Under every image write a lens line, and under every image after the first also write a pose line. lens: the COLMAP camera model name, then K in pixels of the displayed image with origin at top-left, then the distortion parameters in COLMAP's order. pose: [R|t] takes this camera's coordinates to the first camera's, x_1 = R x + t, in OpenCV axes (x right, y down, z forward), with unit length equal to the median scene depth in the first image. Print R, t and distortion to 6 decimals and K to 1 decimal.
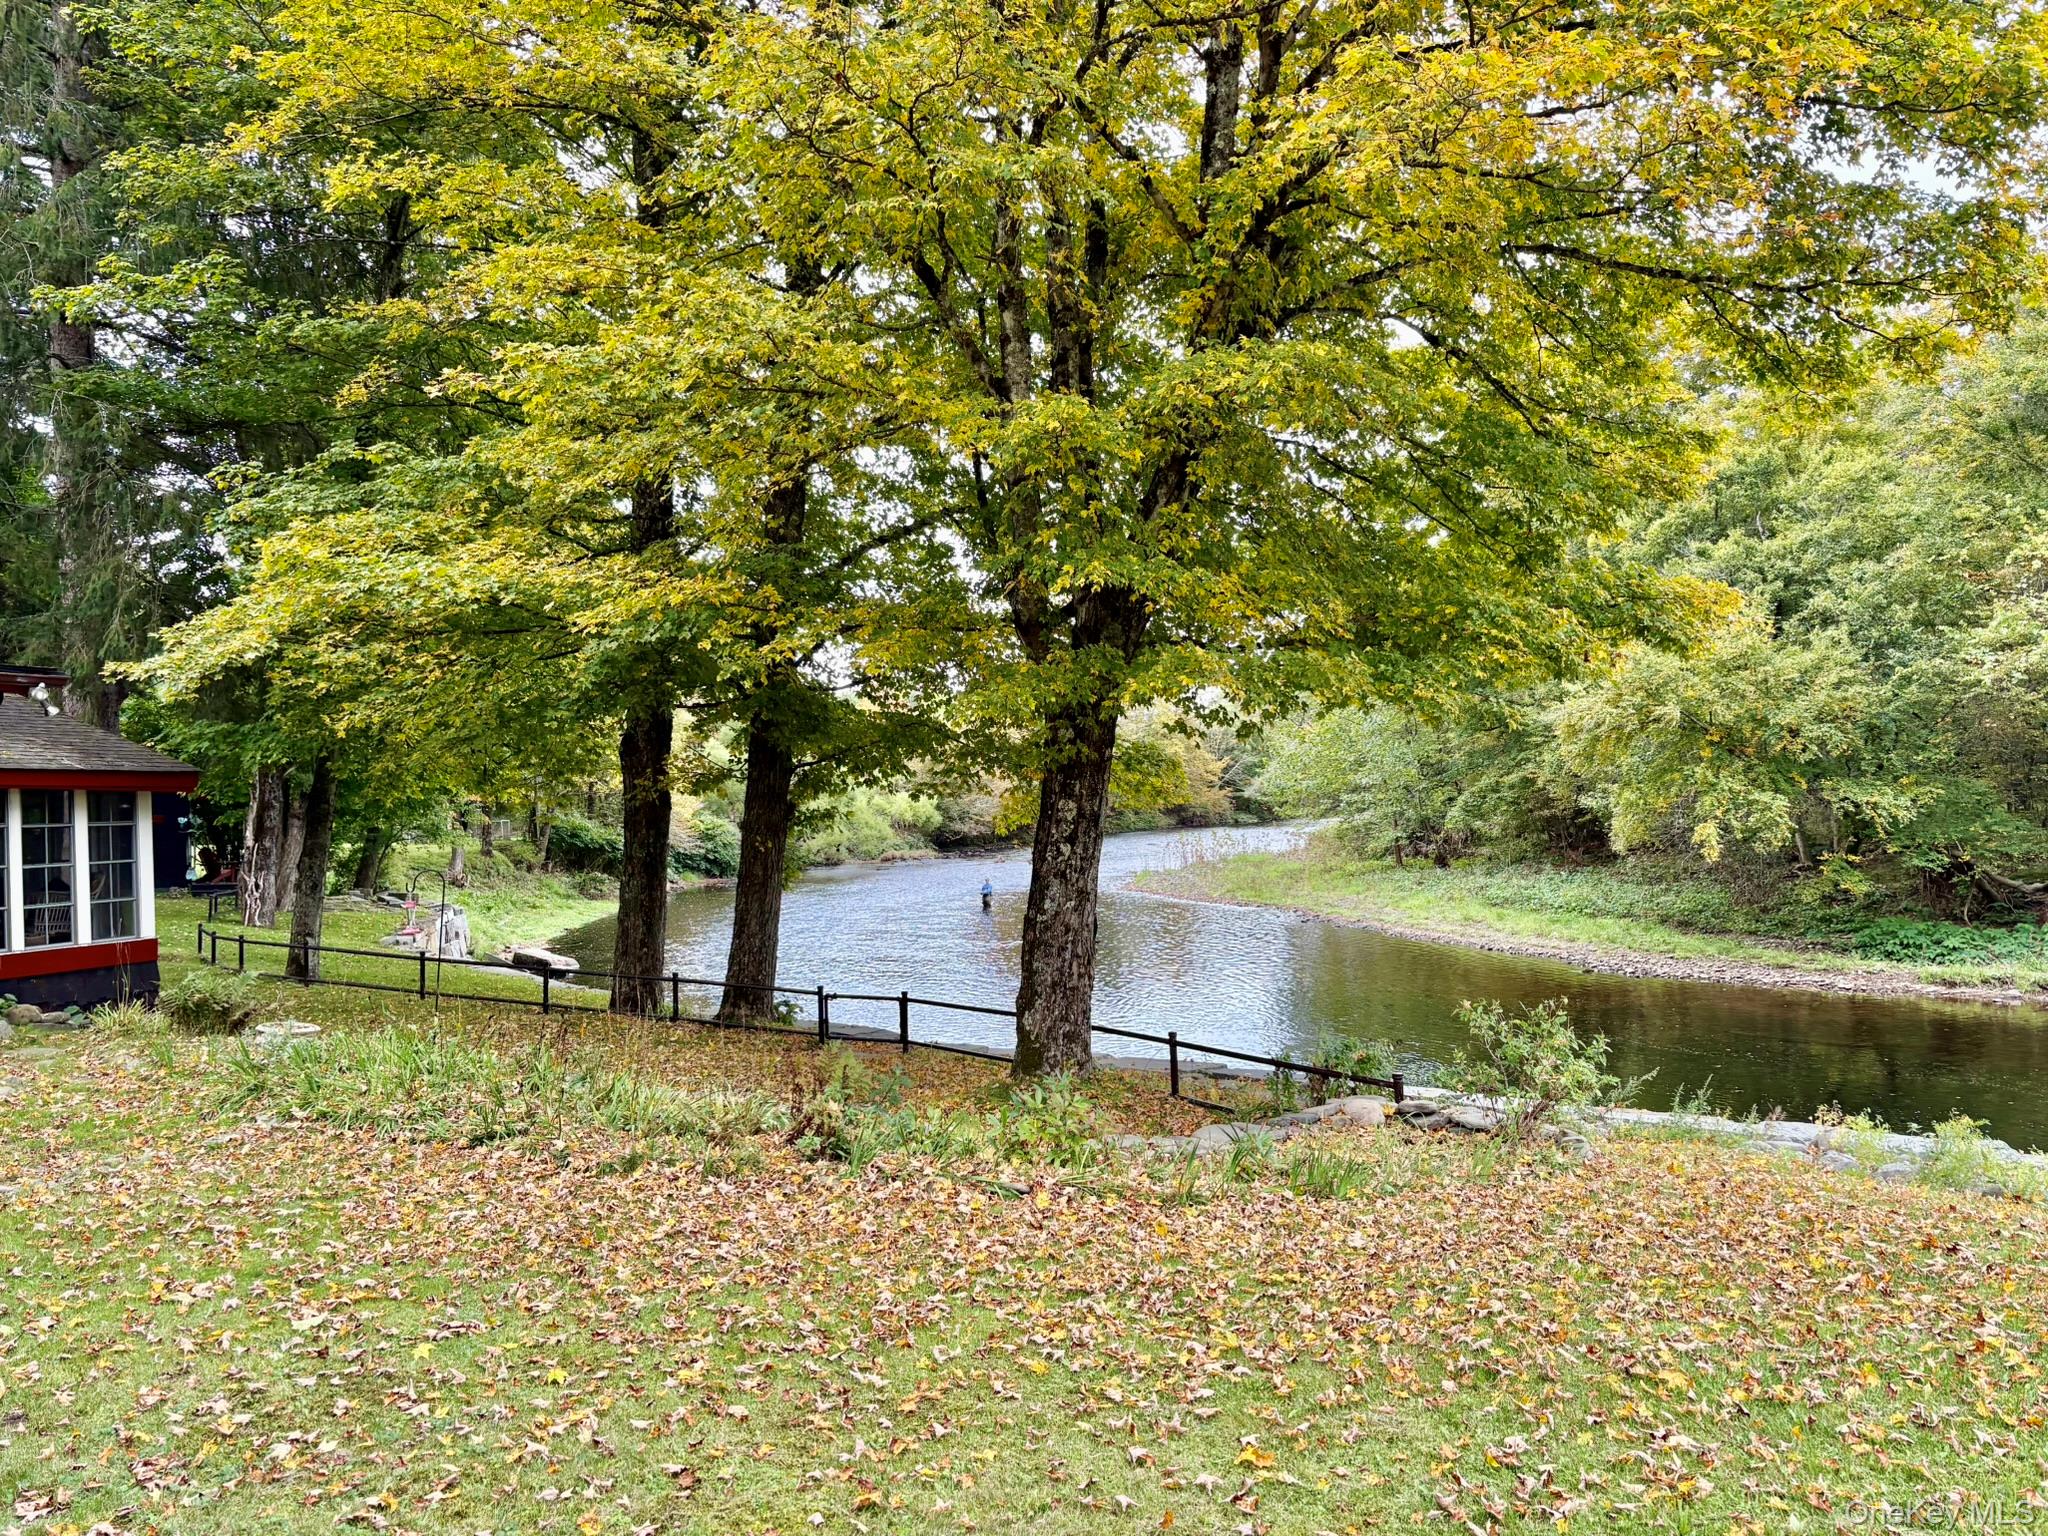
lens RADIAL K [[1548.5, 0, 1016.2], [0, 1548.5, 773.5], [0, 0, 1]] dist [0.048951, -0.041311]
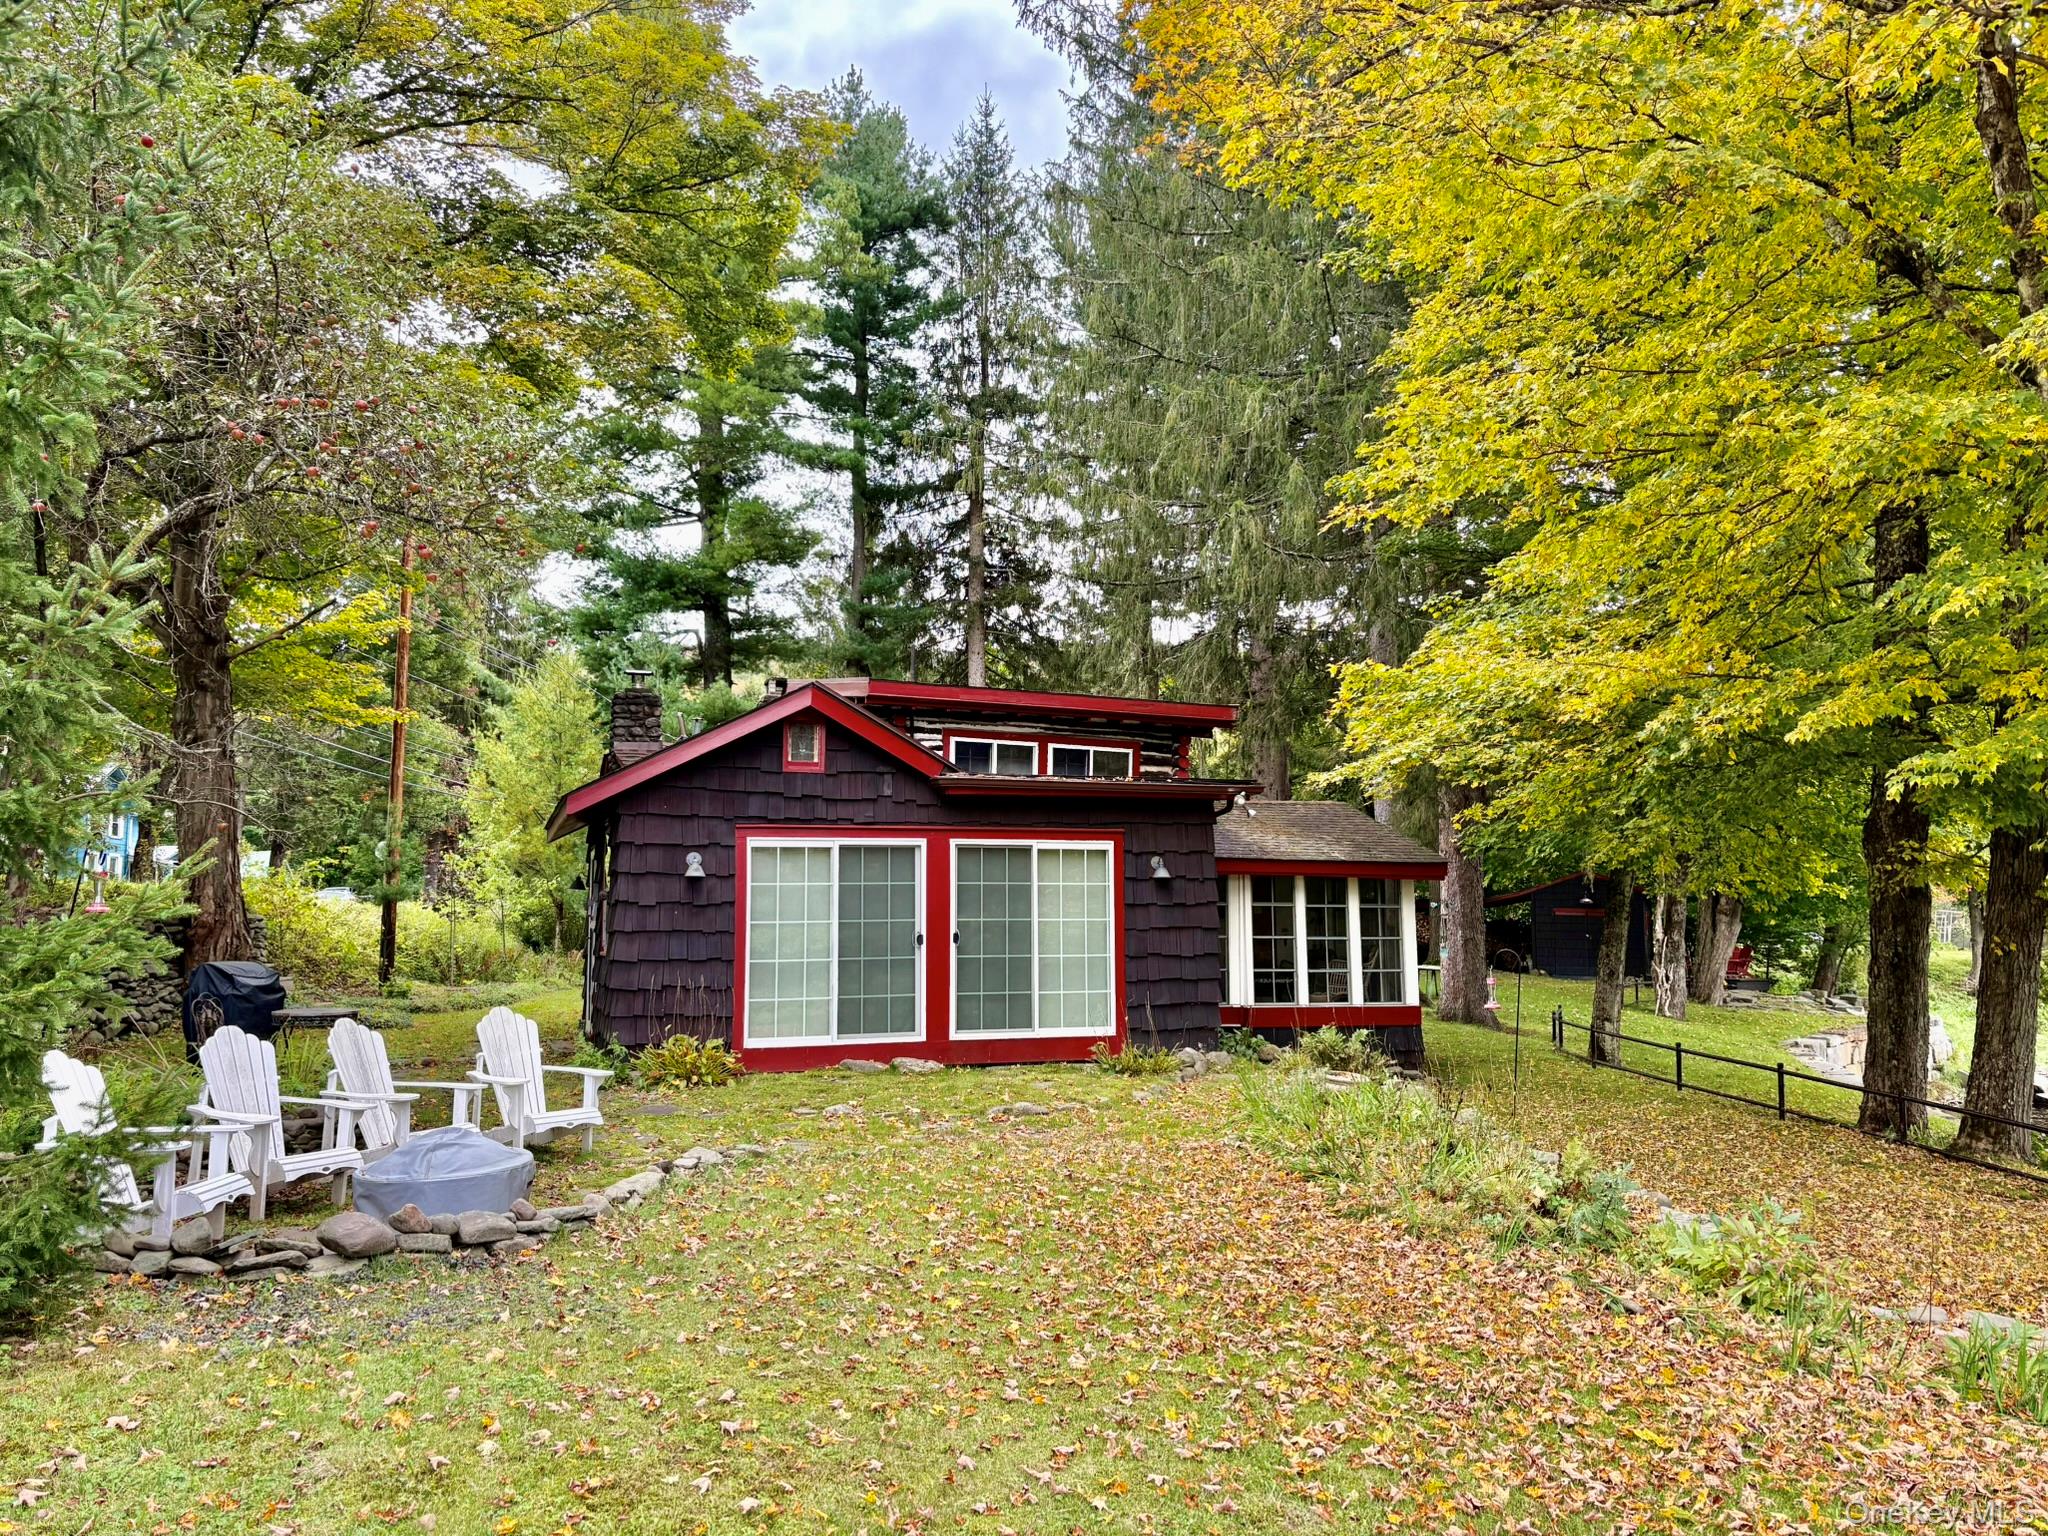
lens RADIAL K [[1550.0, 0, 1042.4], [0, 1550.0, 769.5], [0, 0, 1]] dist [0.043314, -0.042857]
pose [[0.587688, -0.054314, -0.807263, 0.311089], [-0.001222, 0.997683, -0.068016, 0.010994], [0.809087, 0.040959, 0.586260, 0.107196]]
